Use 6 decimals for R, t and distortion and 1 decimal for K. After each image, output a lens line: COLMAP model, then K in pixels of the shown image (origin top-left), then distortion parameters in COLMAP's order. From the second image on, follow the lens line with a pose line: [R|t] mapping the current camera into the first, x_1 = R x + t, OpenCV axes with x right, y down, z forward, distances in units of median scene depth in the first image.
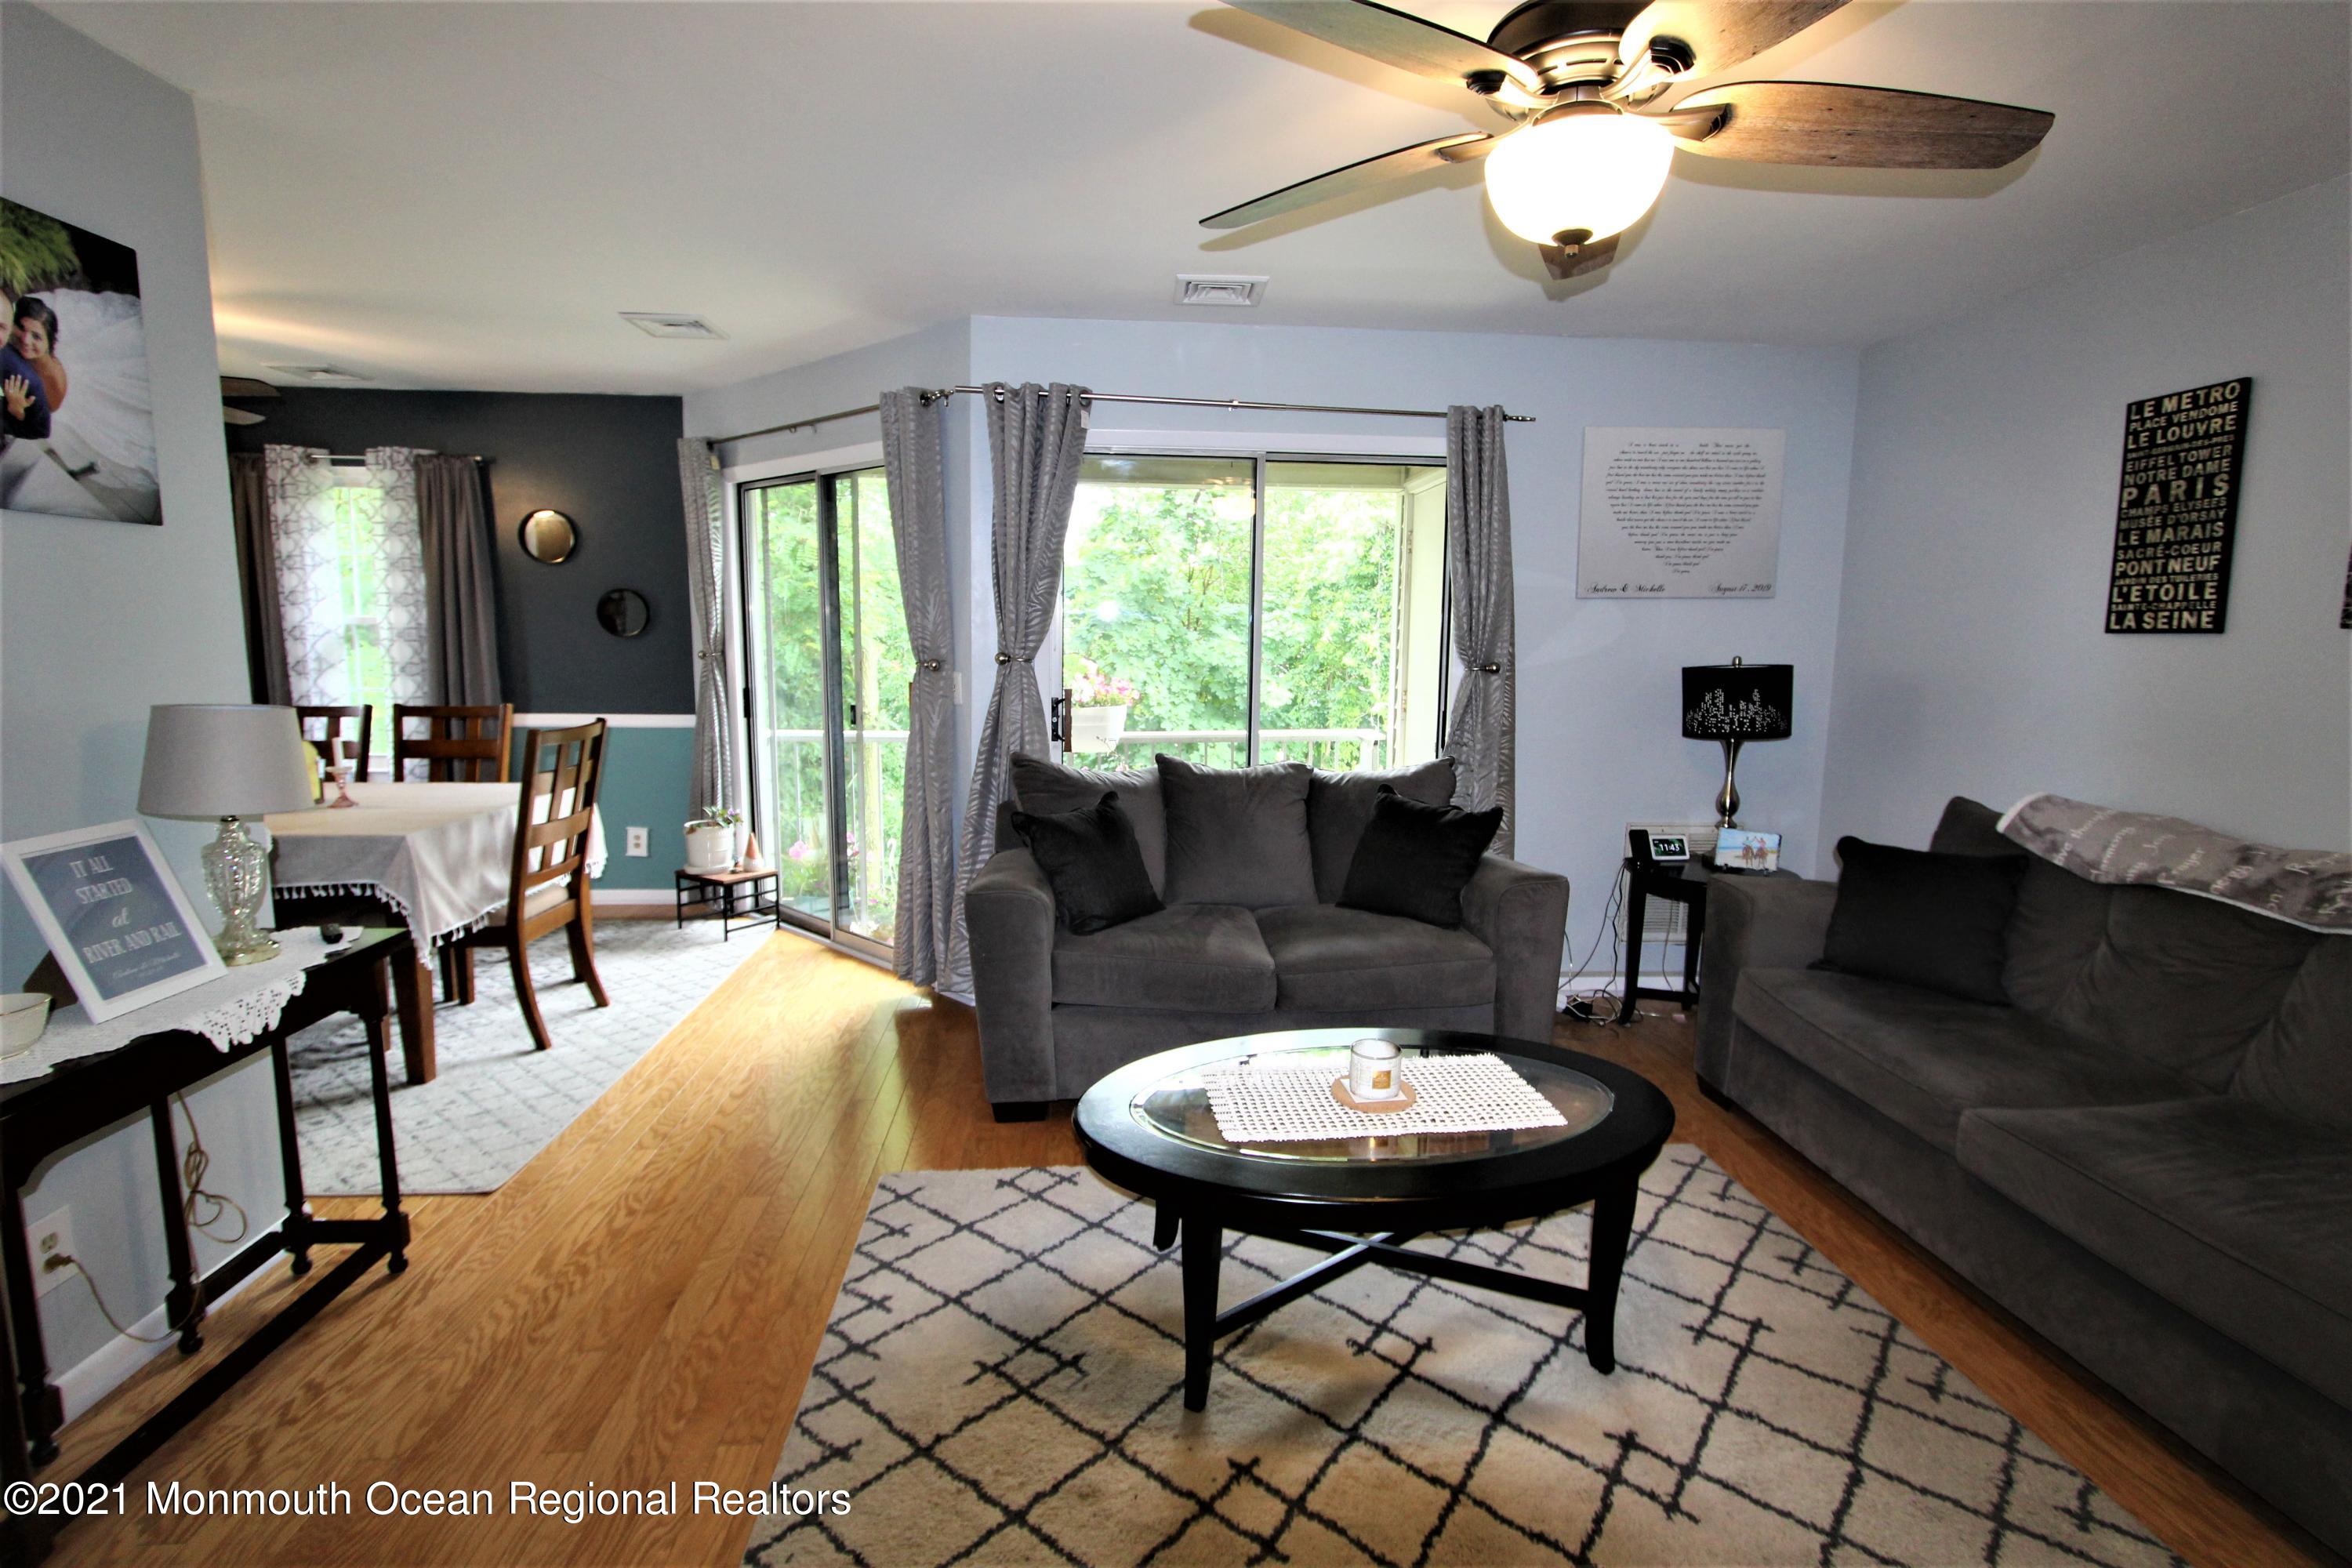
lens RADIAL K [[1083.0, 0, 1187.7], [0, 1083.0, 774.3], [0, 0, 1]] dist [-0.014635, 0.001767]
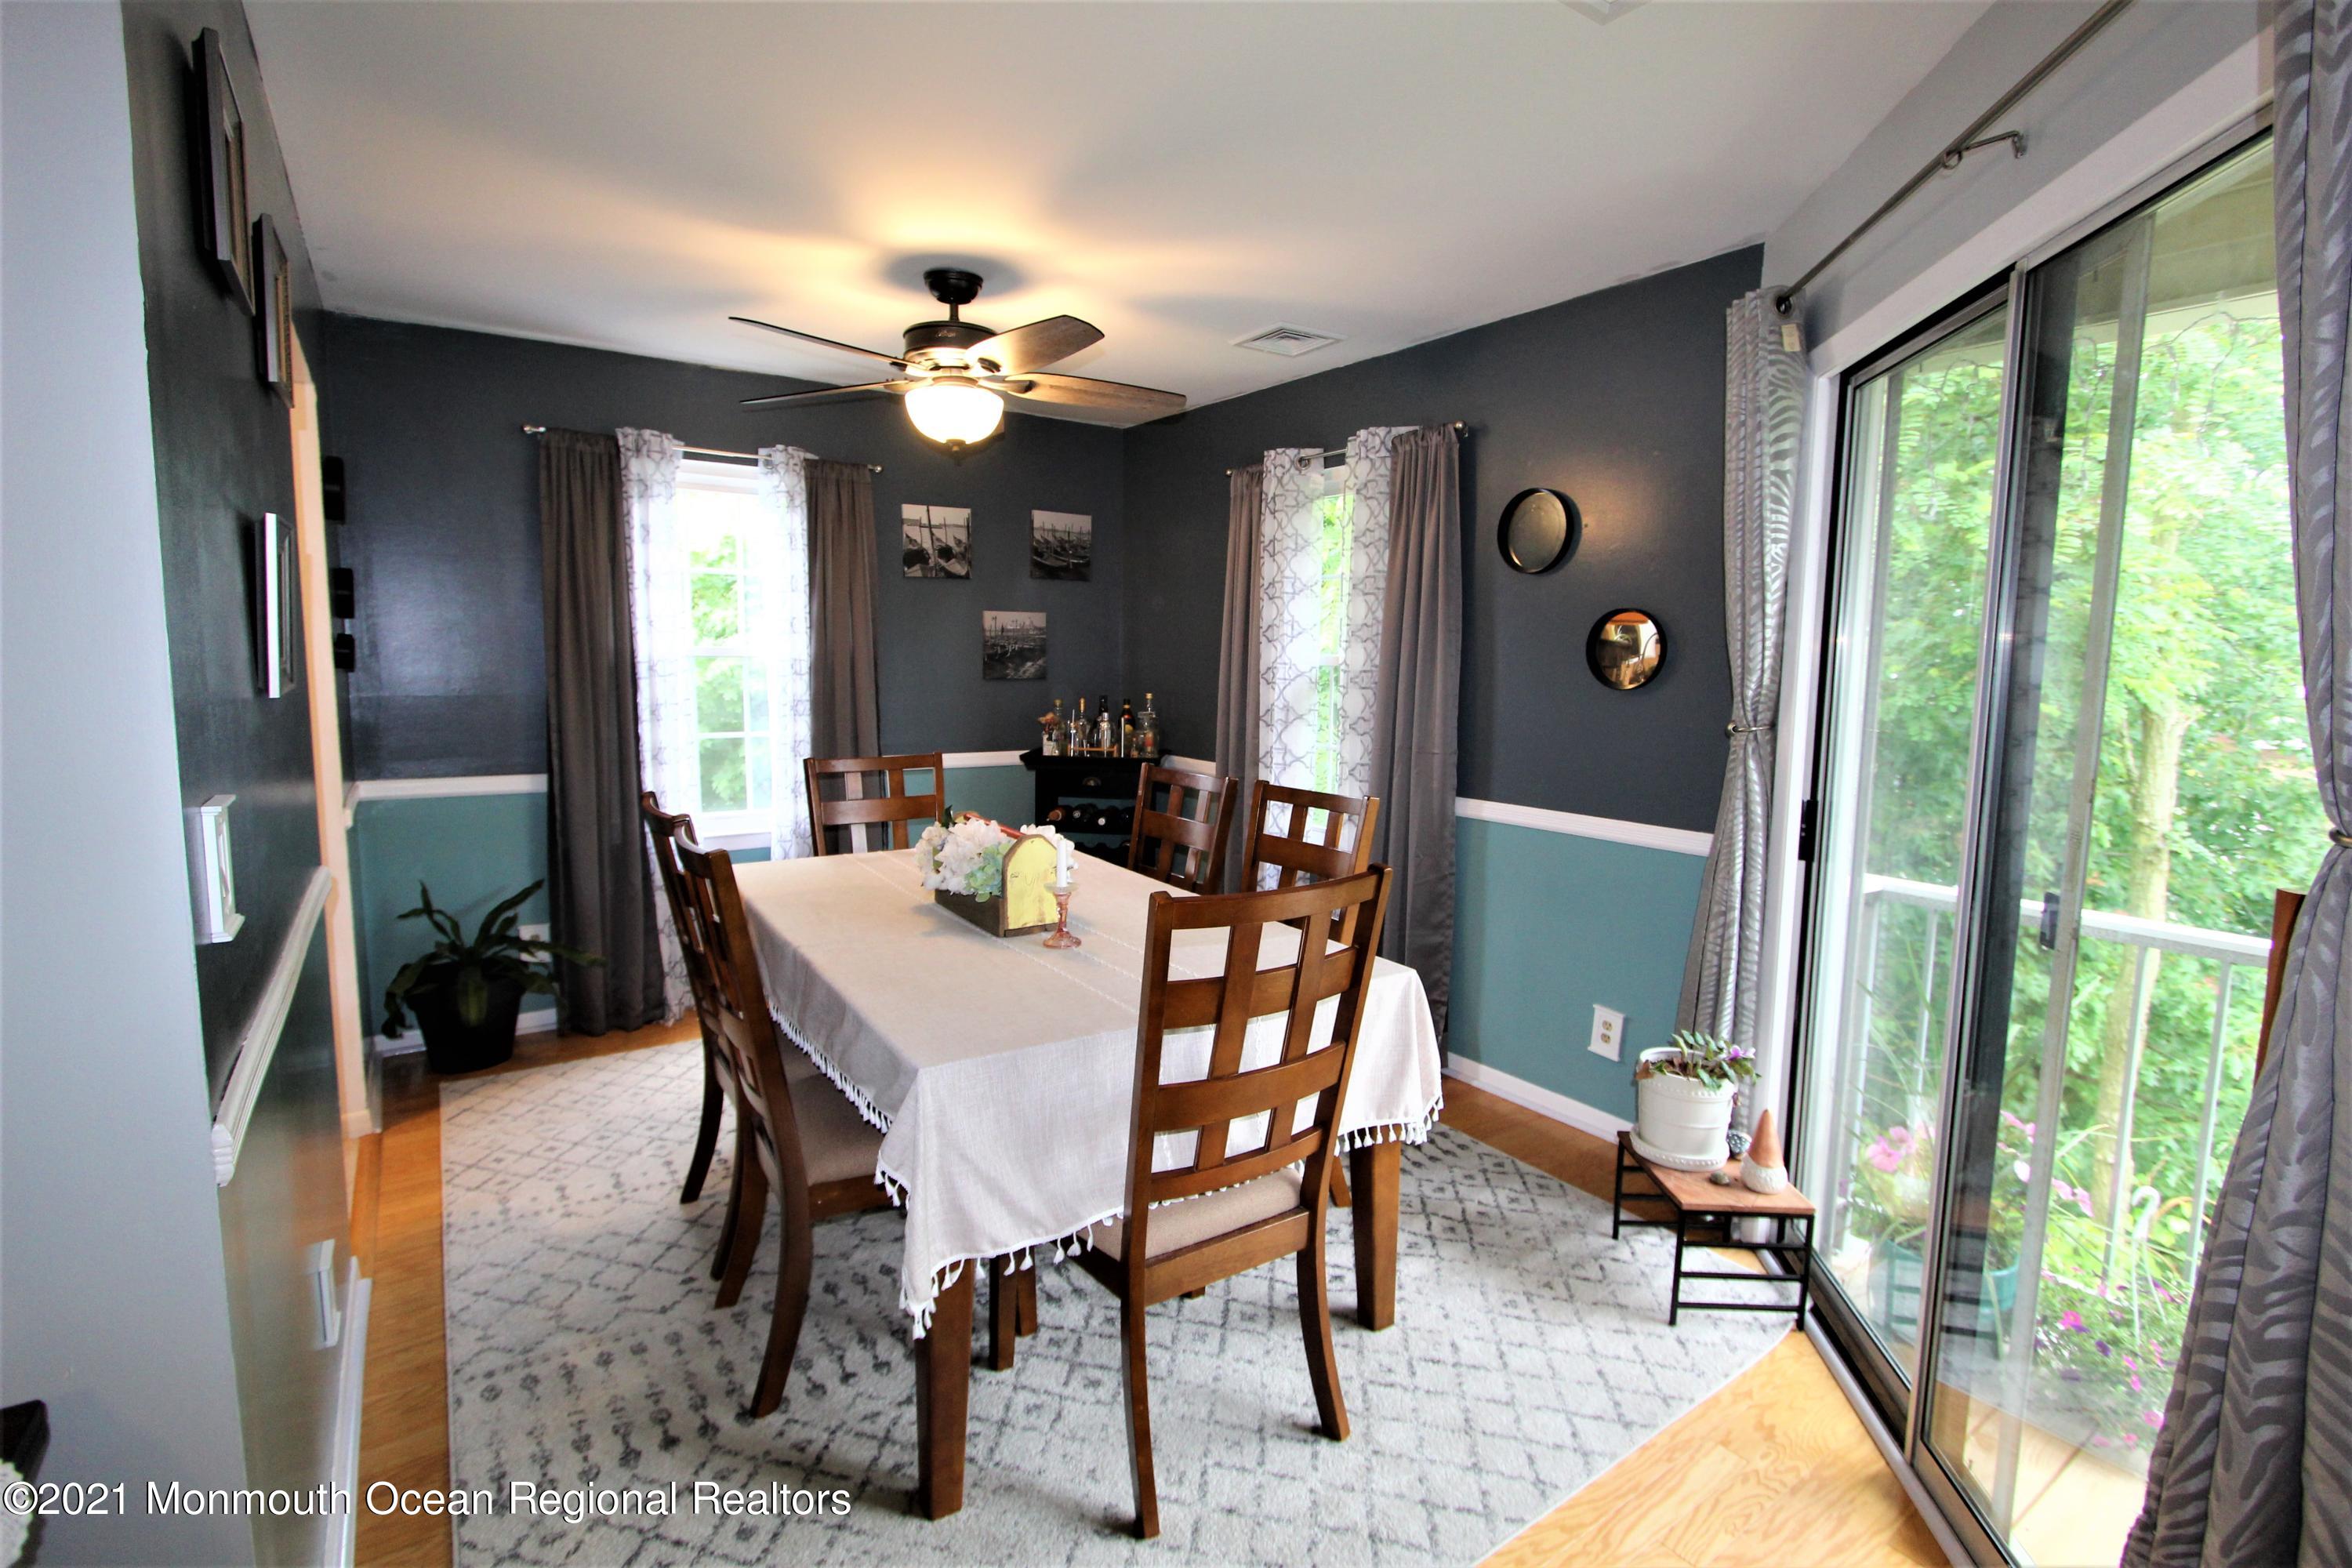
lens RADIAL K [[1089.2, 0, 1193.6], [0, 1089.2, 772.8], [0, 0, 1]] dist [-0.016123, 0.001116]
pose [[0.517730, 0.086142, -0.851196, -0.248729], [-0.122671, 0.992112, 0.025790, -0.126746], [0.846704, 0.091065, 0.524213, 0.910936]]
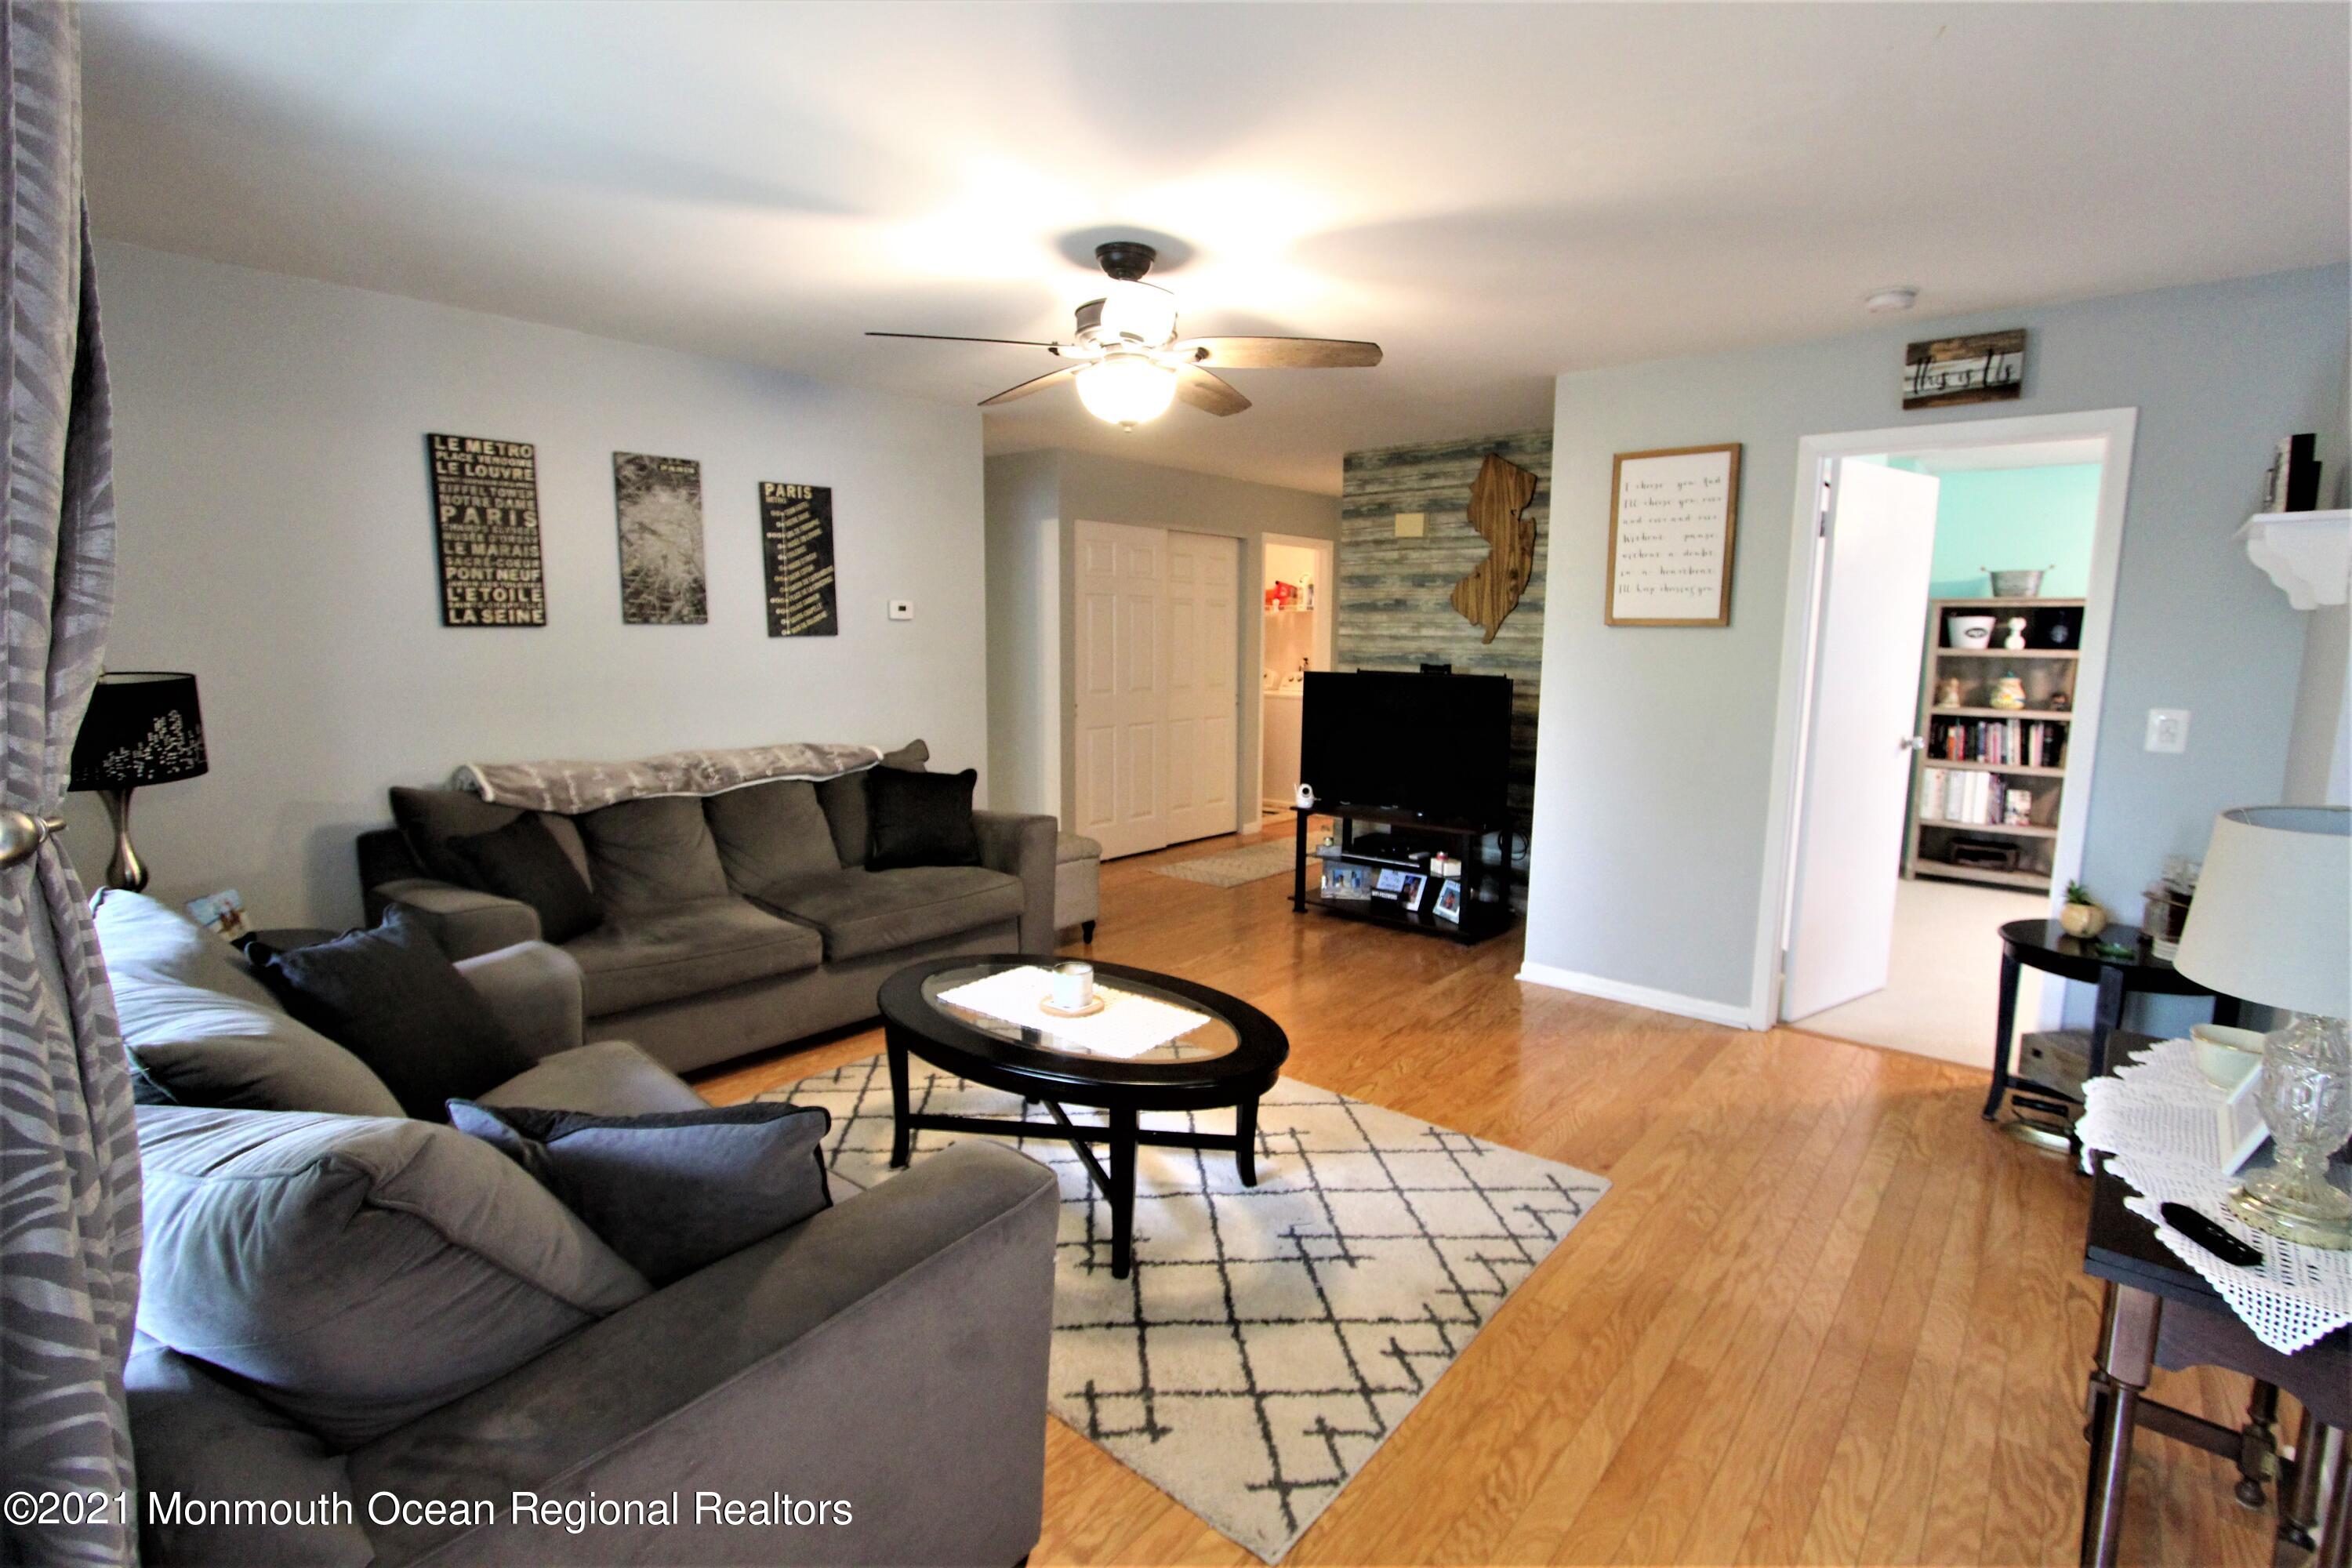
lens RADIAL K [[1089.2, 0, 1193.6], [0, 1089.2, 772.8], [0, 0, 1]] dist [-0.016123, 0.001116]
pose [[-0.706405, -0.112102, 0.698874, -0.612309], [0.074700, 0.970057, 0.231106, -0.196924], [-0.703855, 0.215460, -0.676879, 1.316859]]
